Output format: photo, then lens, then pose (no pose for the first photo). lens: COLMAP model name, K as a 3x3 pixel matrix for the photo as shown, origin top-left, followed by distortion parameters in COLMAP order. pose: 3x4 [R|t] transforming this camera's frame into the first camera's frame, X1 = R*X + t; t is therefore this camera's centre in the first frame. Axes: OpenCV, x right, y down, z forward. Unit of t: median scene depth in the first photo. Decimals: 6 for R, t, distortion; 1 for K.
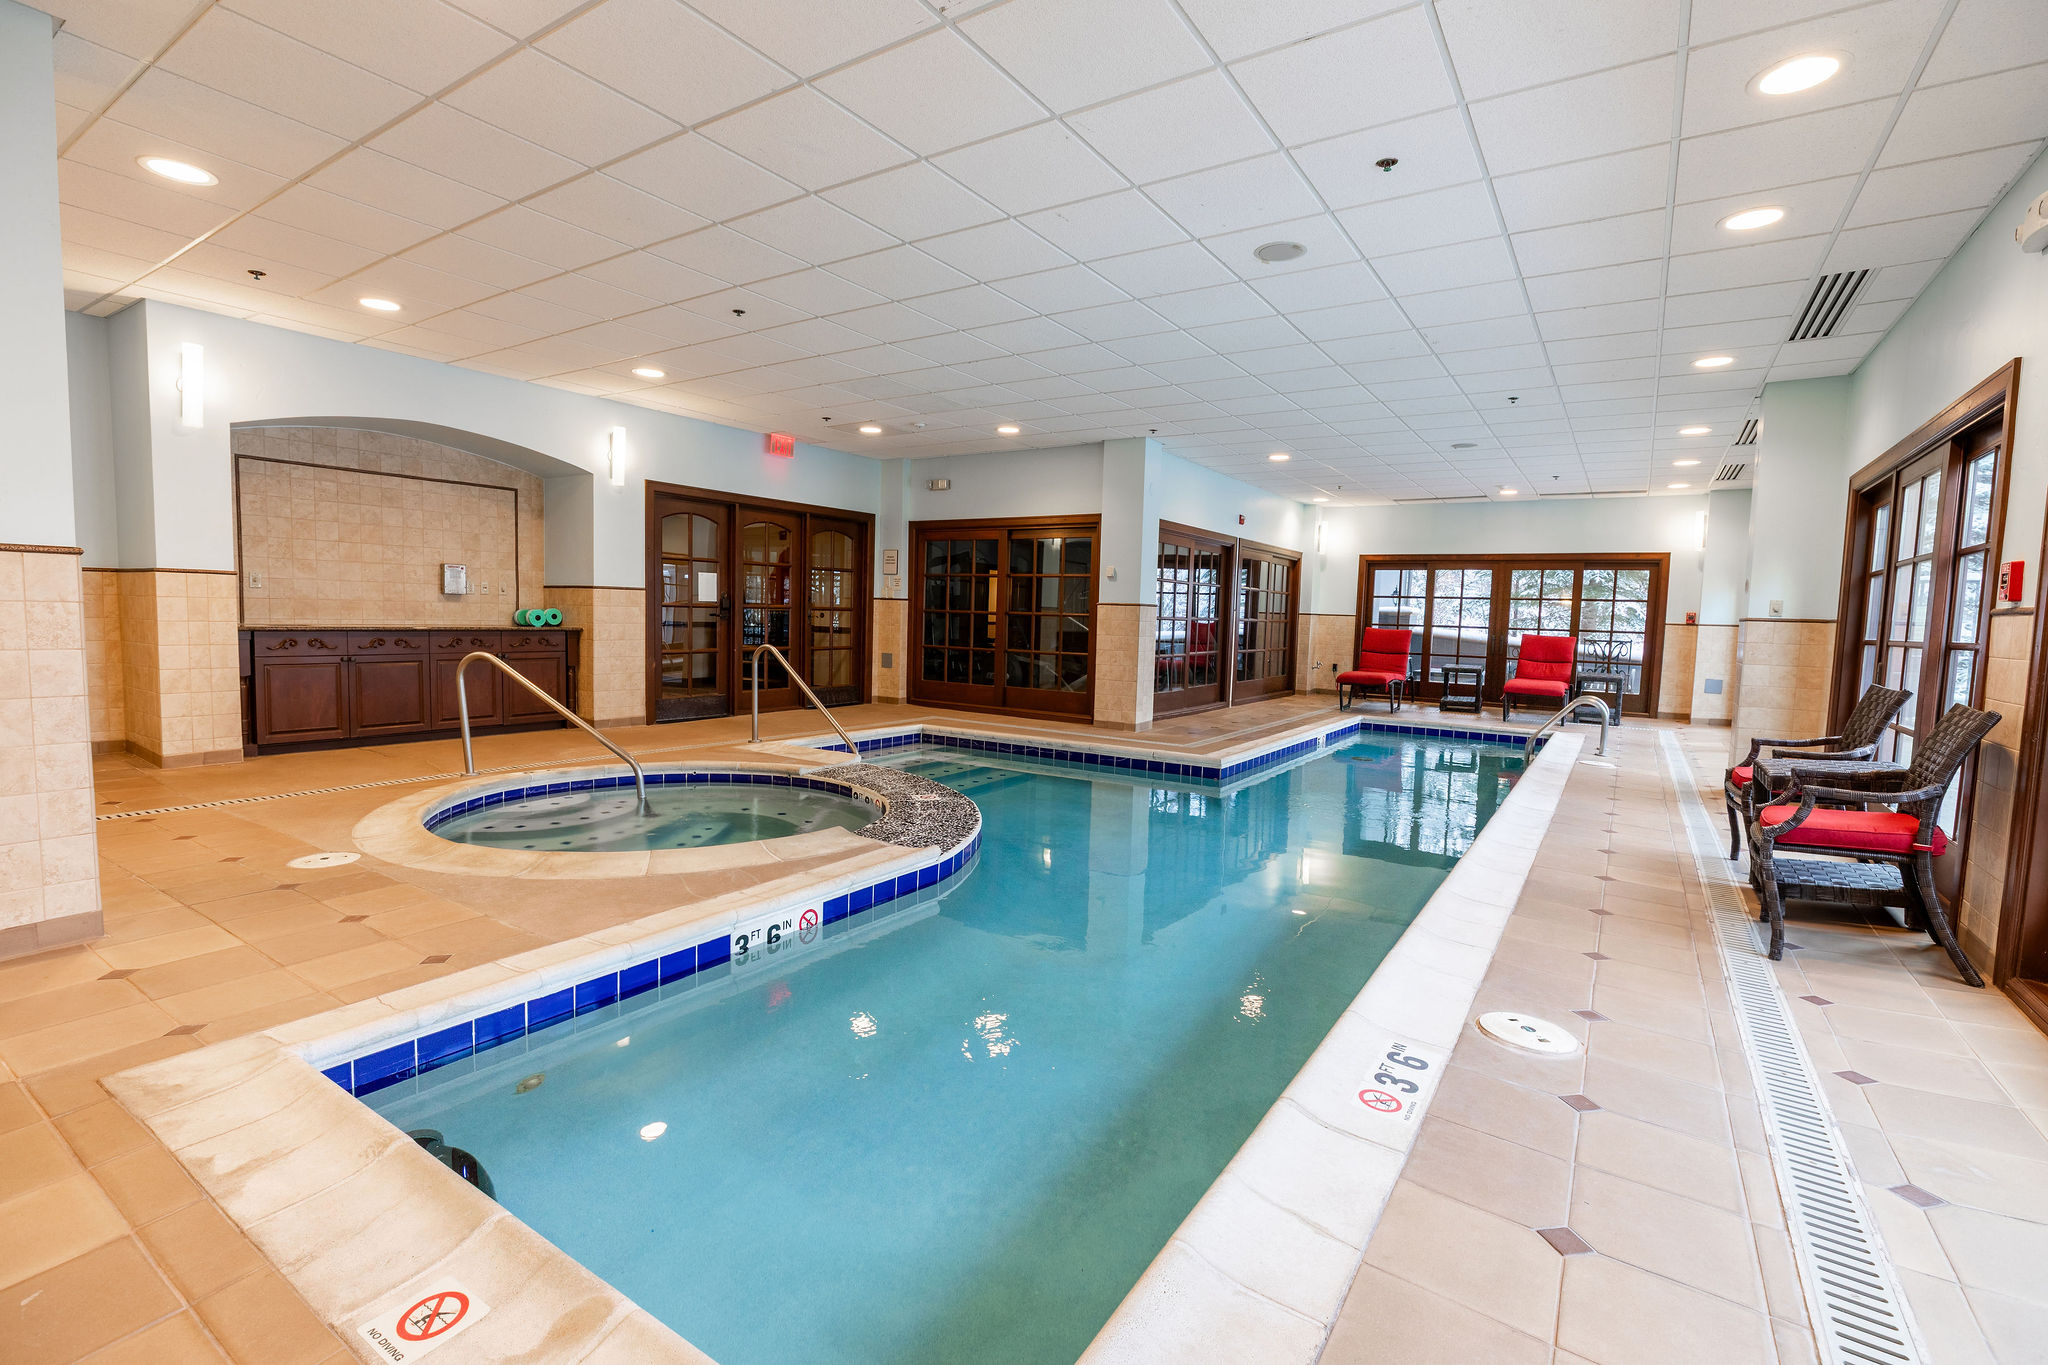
lens RADIAL K [[921.4, 0, 1024.4], [0, 921.4, 682.9], [0, 0, 1]] dist [-0.009425, 0.000073]
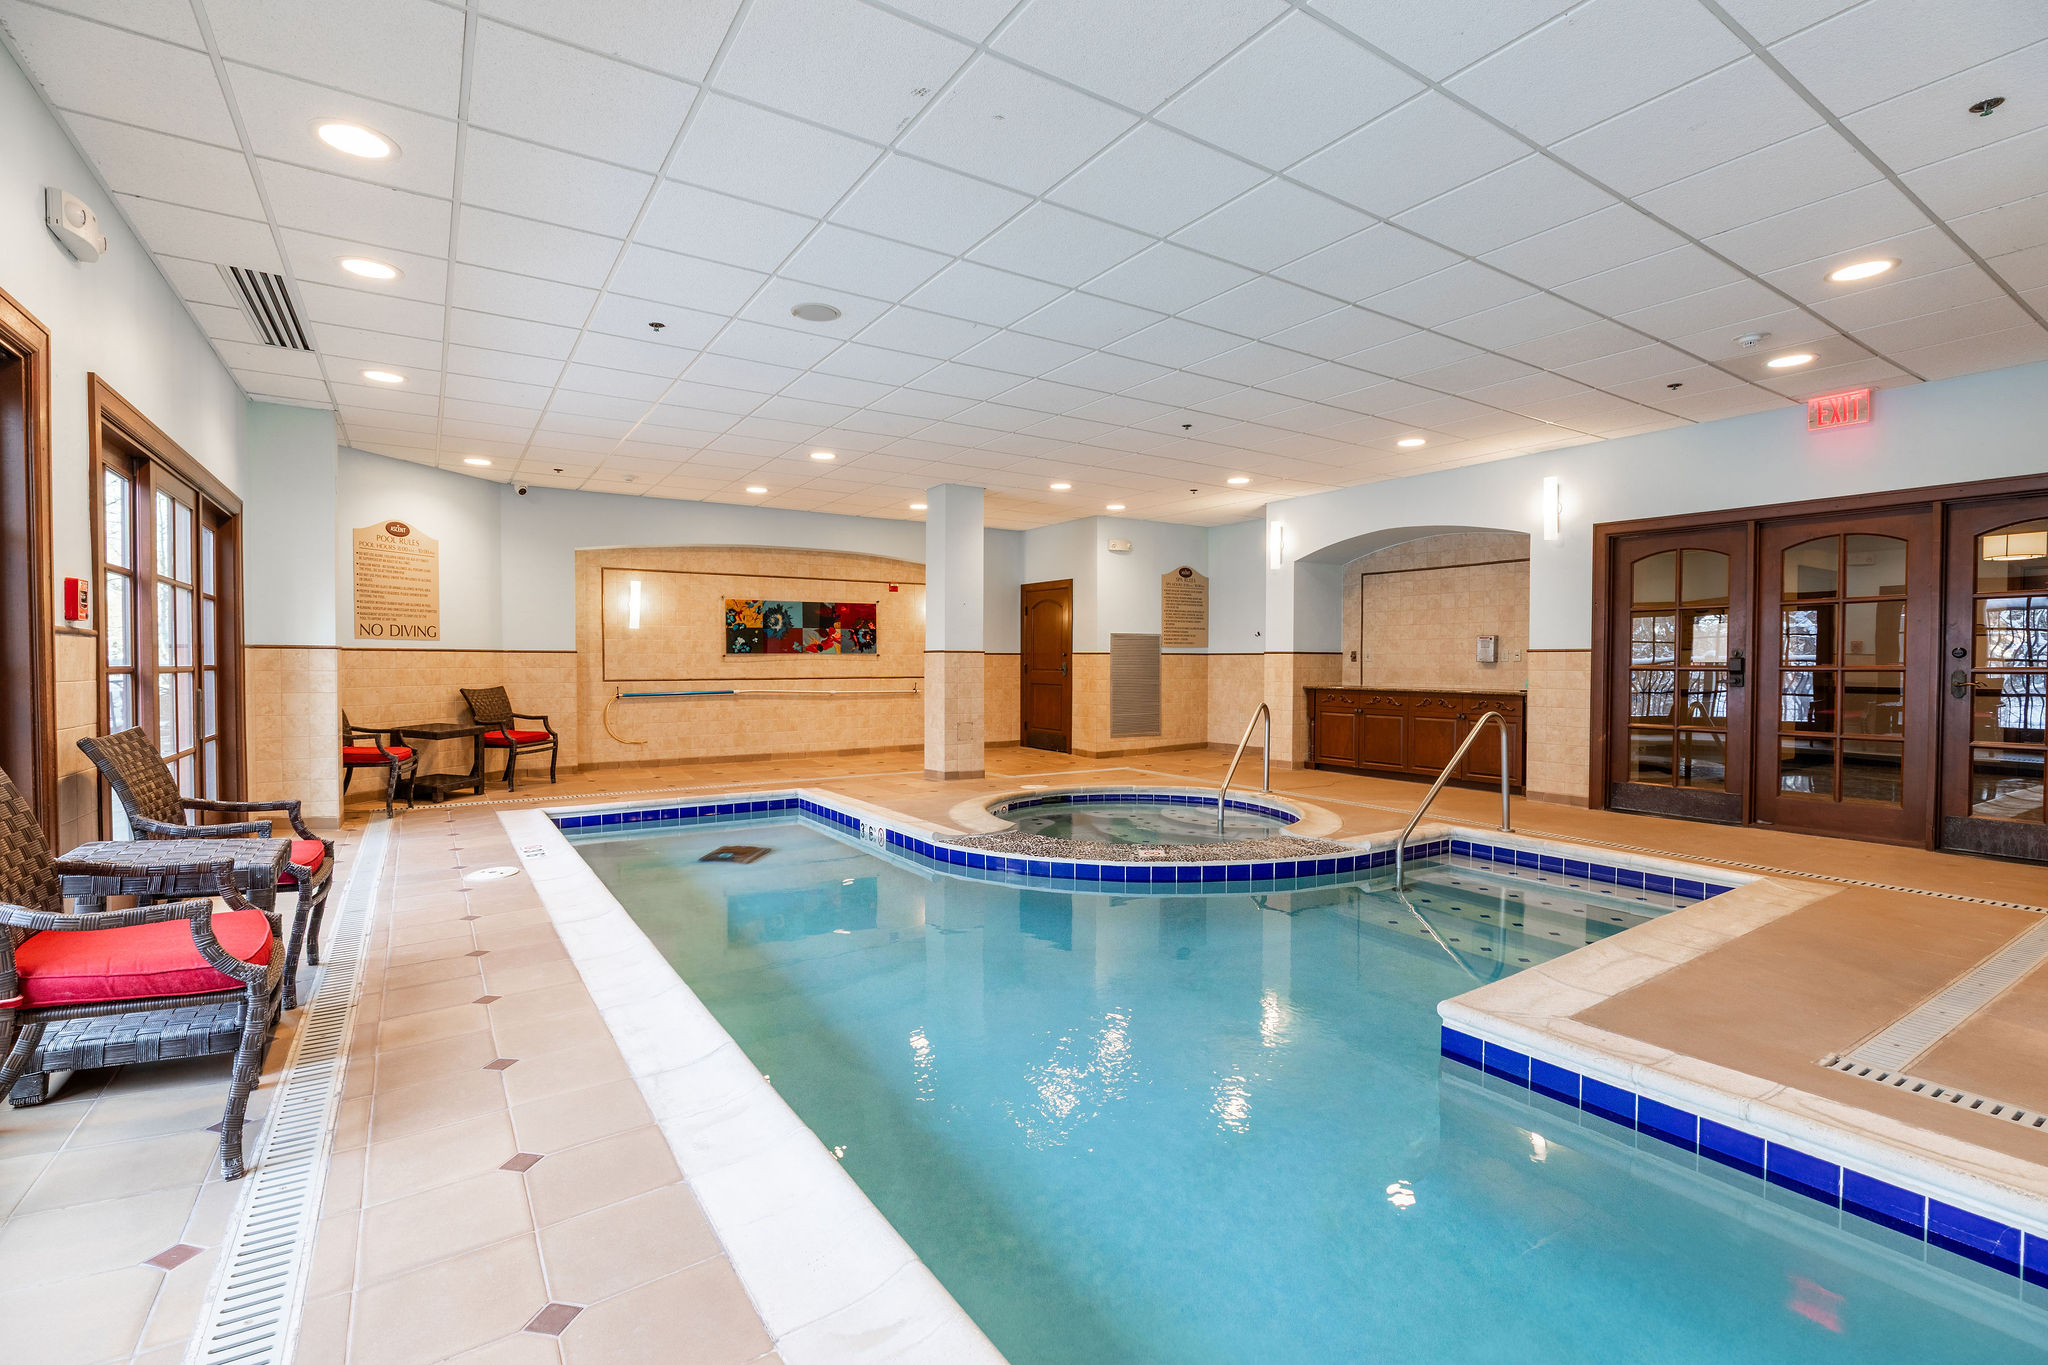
lens RADIAL K [[921.4, 0, 1023.0], [0, 921.4, 680.1], [0, 0, 1]] dist [-0.009425, 0.000073]
pose [[-0.391210, -0.010336, -0.920244, 0.639438], [-0.083858, 0.996177, 0.024461, -0.054806], [0.916473, 0.086739, -0.390581, 0.926409]]
